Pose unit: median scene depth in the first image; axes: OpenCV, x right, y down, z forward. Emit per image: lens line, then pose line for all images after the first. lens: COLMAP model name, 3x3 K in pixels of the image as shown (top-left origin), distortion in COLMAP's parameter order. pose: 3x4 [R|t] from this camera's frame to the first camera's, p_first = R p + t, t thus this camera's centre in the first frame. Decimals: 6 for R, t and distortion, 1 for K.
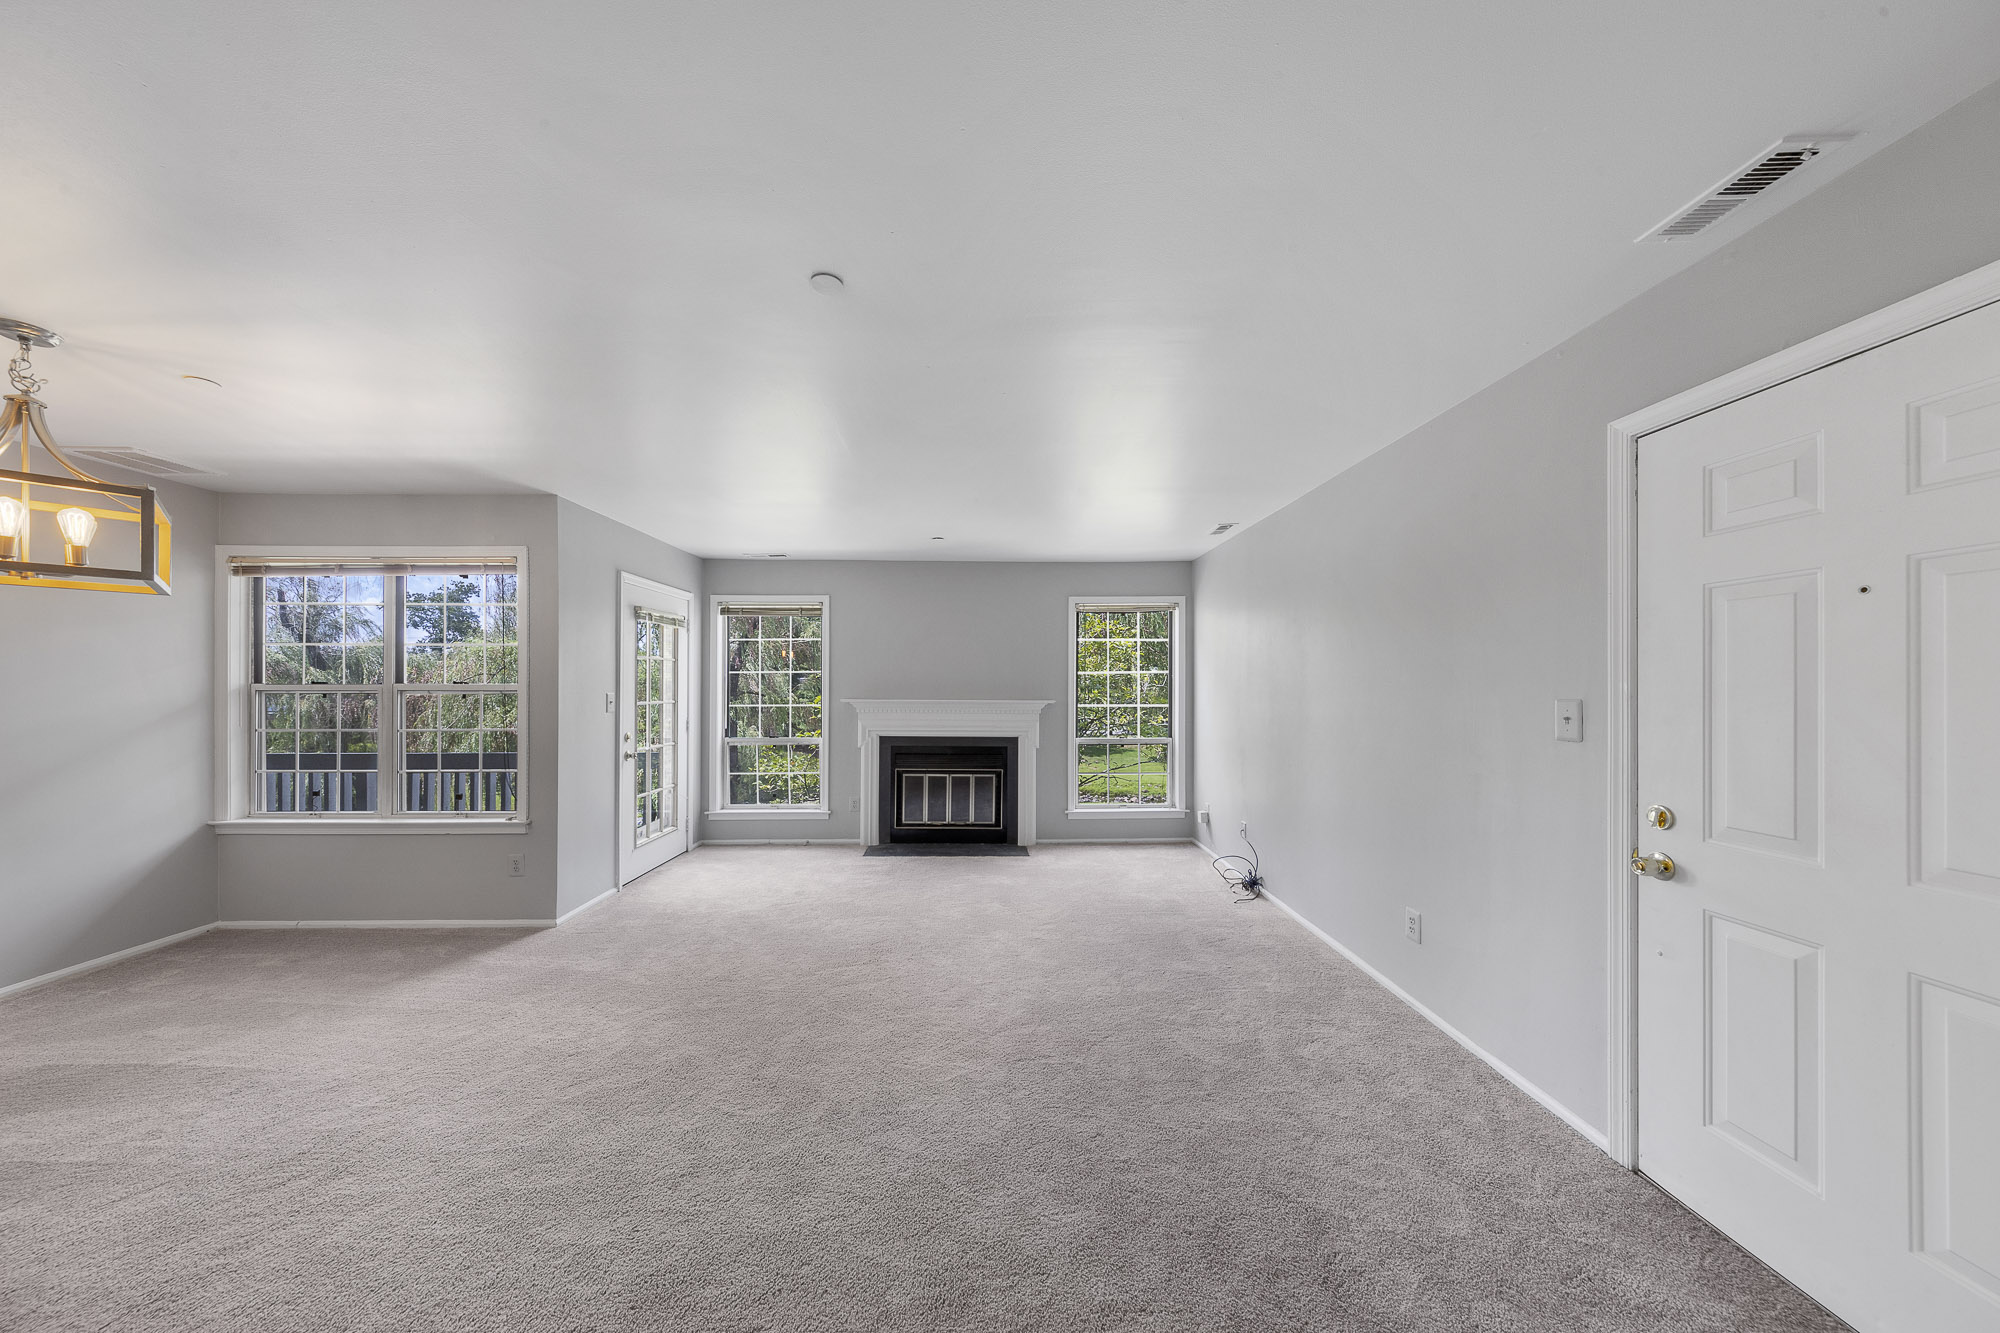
lens RADIAL K [[632.2, 0, 1000.0], [0, 632.2, 666.5], [0, 0, 1]] dist [0.001340, 0.000116]
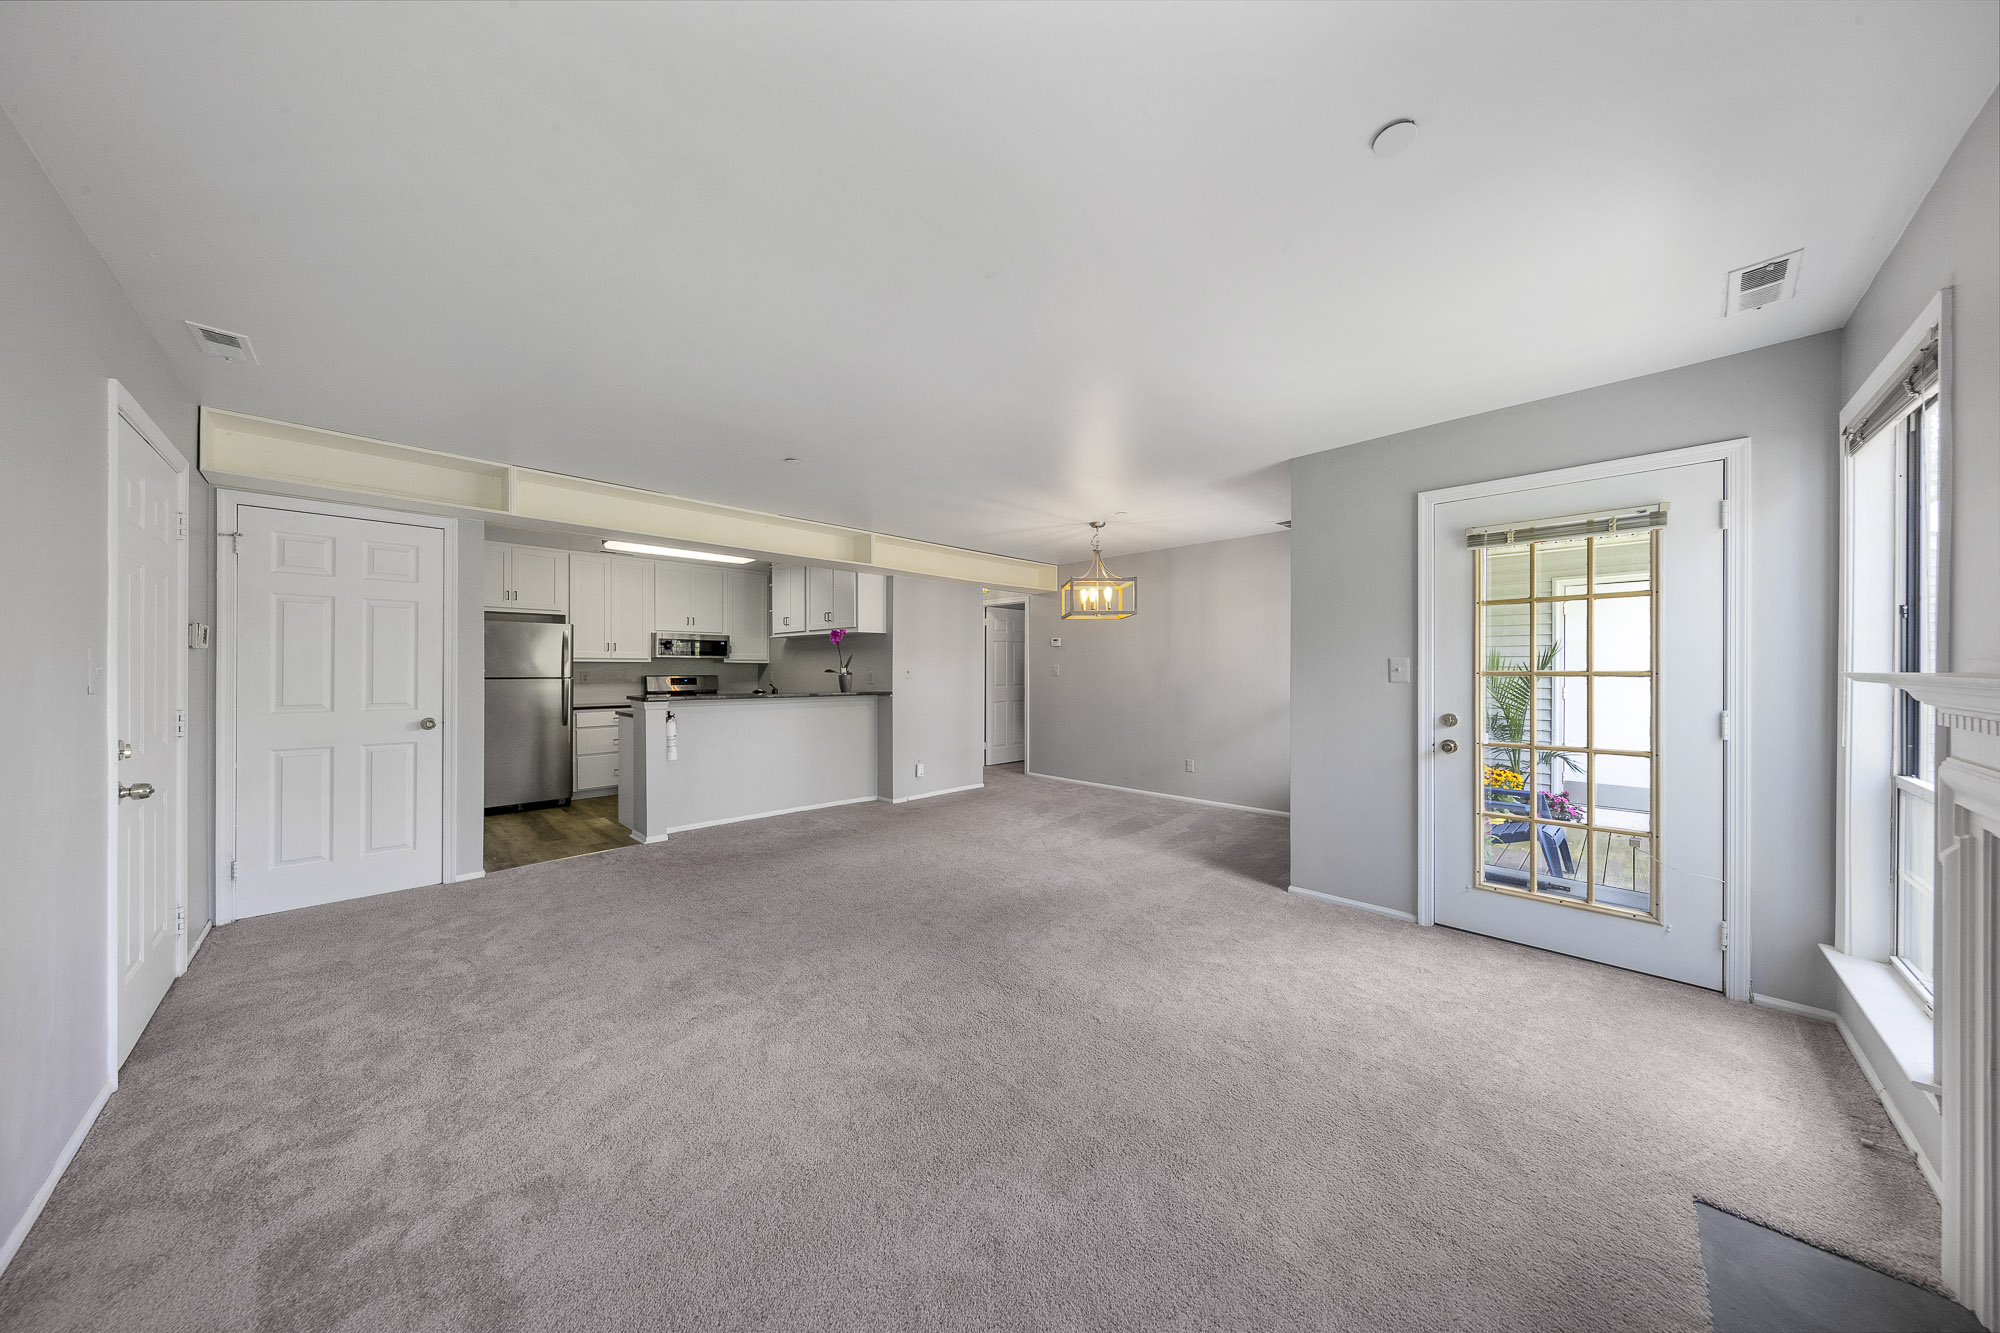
lens RADIAL K [[632.2, 0, 1000.0], [0, 632.2, 666.5], [0, 0, 1]] dist [0.001340, 0.000116]
pose [[-0.716400, -0.003914, -0.697678, 0.217784], [0.023219, 0.999297, -0.029449, 0.048775], [0.697303, -0.037297, -0.715806, 0.932456]]
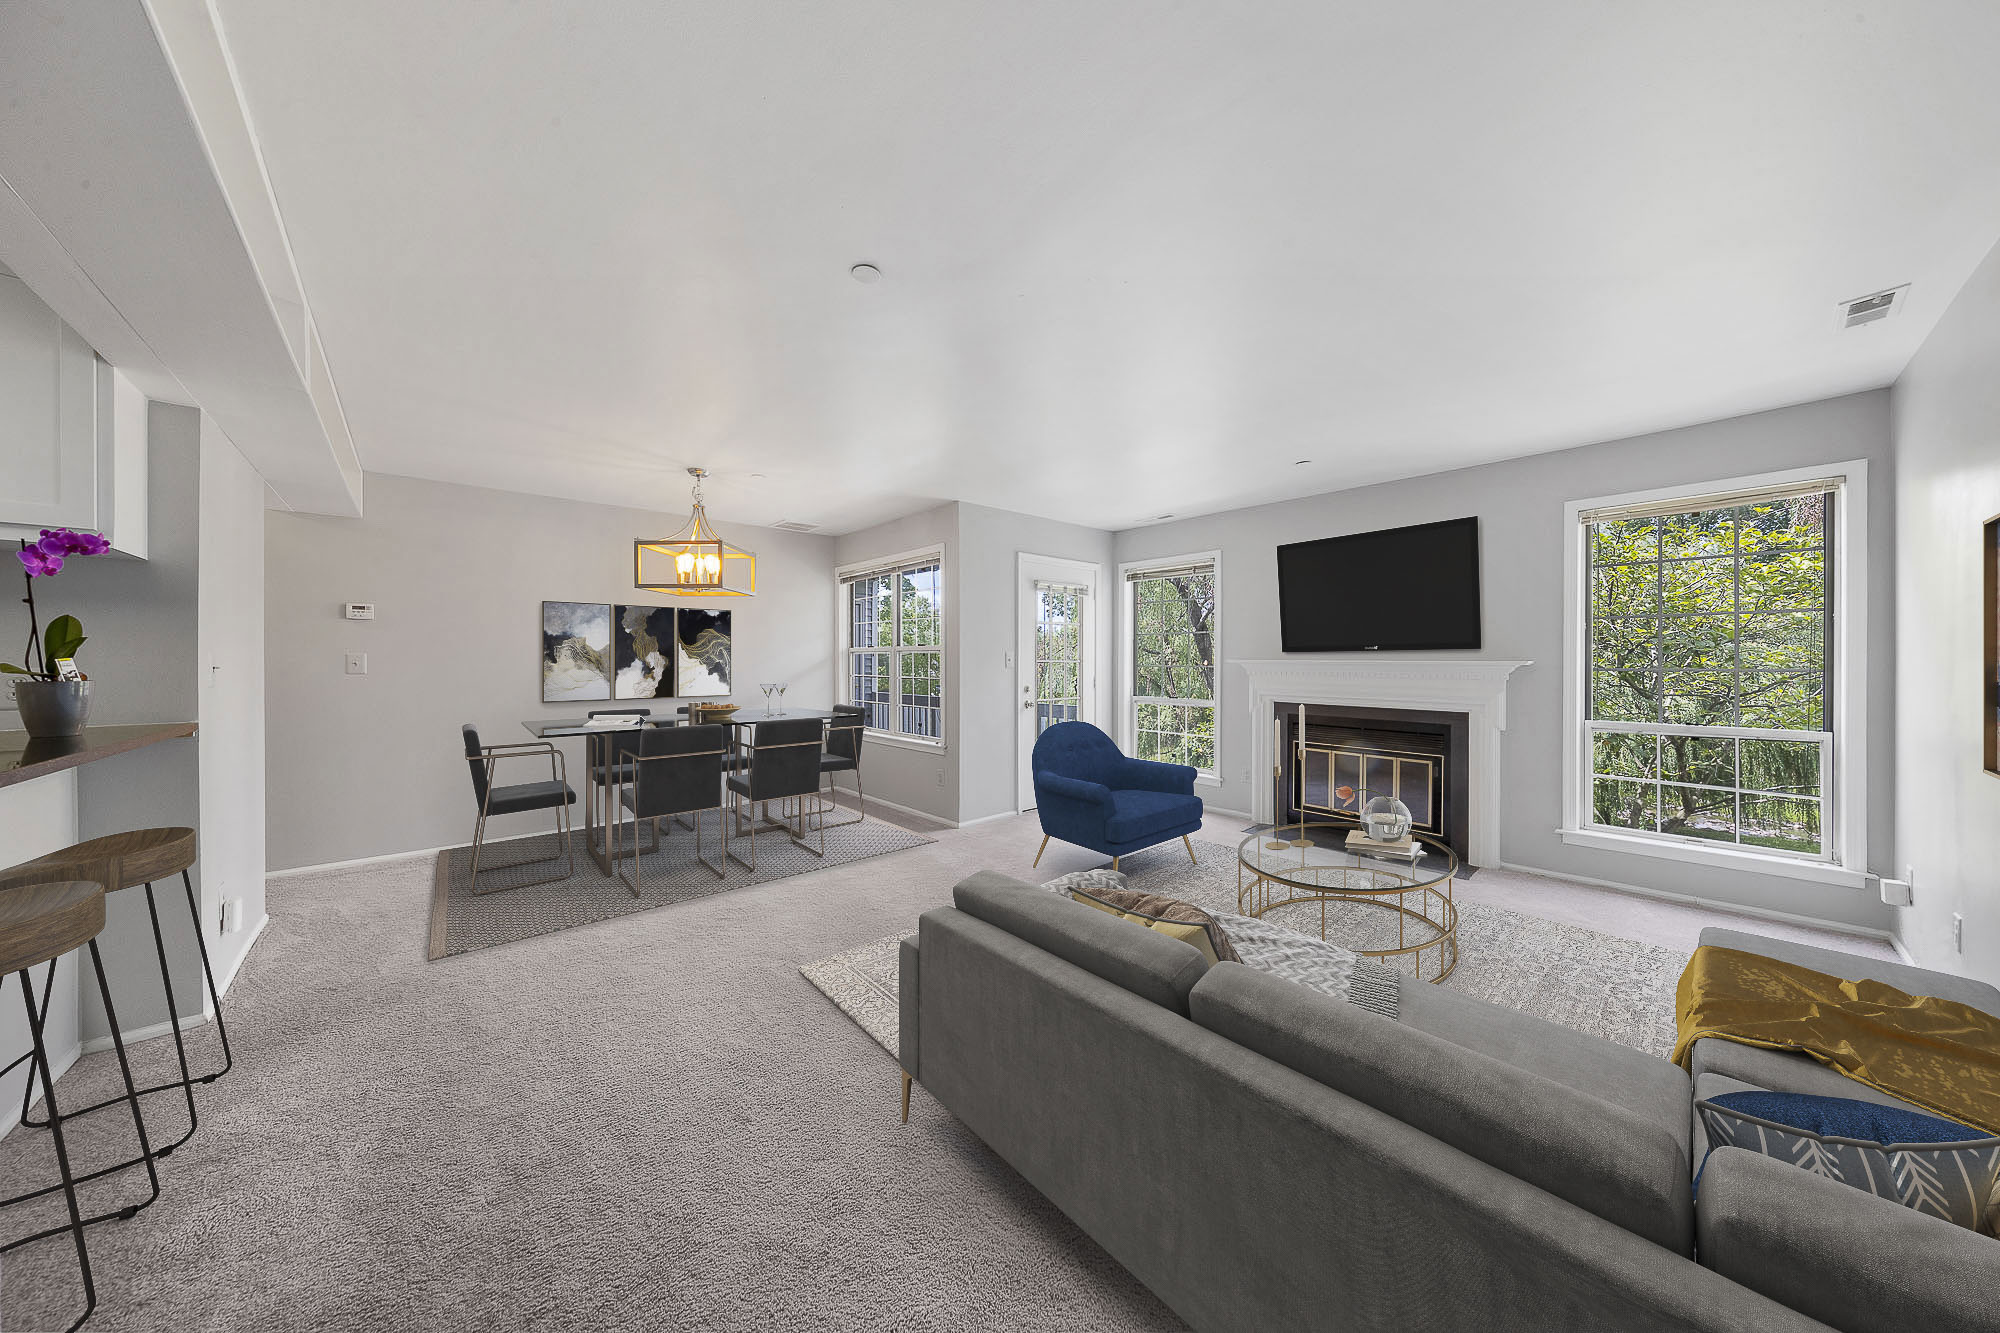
lens RADIAL K [[632.3, 0, 992.6], [0, 632.3, 645.5], [0, 0, 1]] dist [0.000946, 0.000026]
pose [[0.655693, -0.017693, -0.754820, 0.224850], [0.027664, 0.999617, 0.000600, 0.020788], [0.754520, -0.021275, 0.655932, 0.130197]]
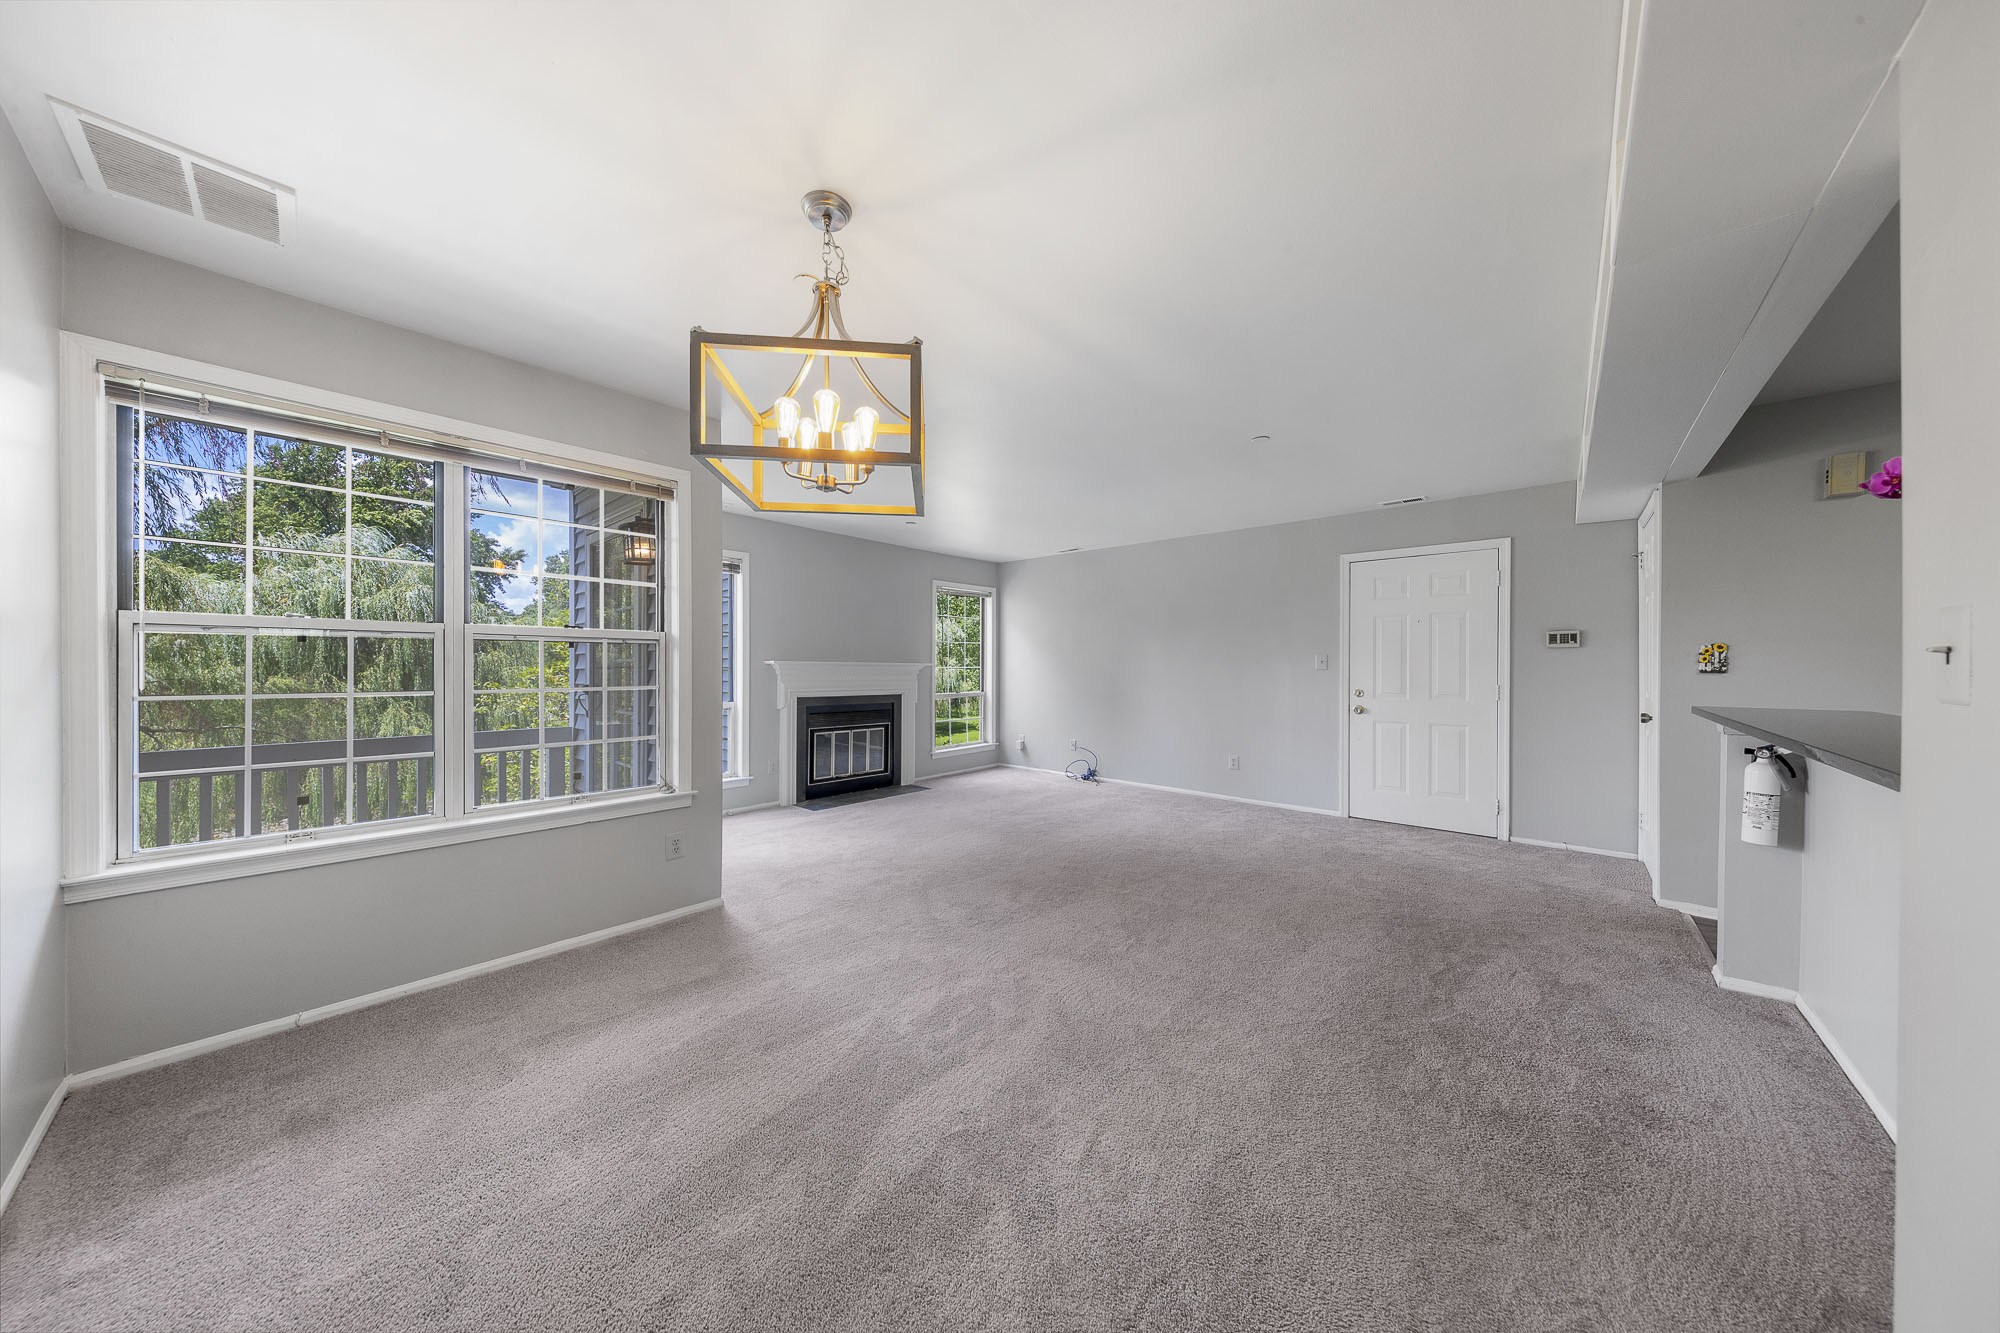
lens RADIAL K [[610.9, 0, 997.0], [0, 610.9, 632.2], [0, 0, 1]] dist [-0.000201, -0.000013]
pose [[0.687065, 0.042491, 0.725353, -0.708000], [-0.026563, 0.999090, -0.033366, 0.030441], [-0.726110, 0.003657, 0.687568, 0.085670]]
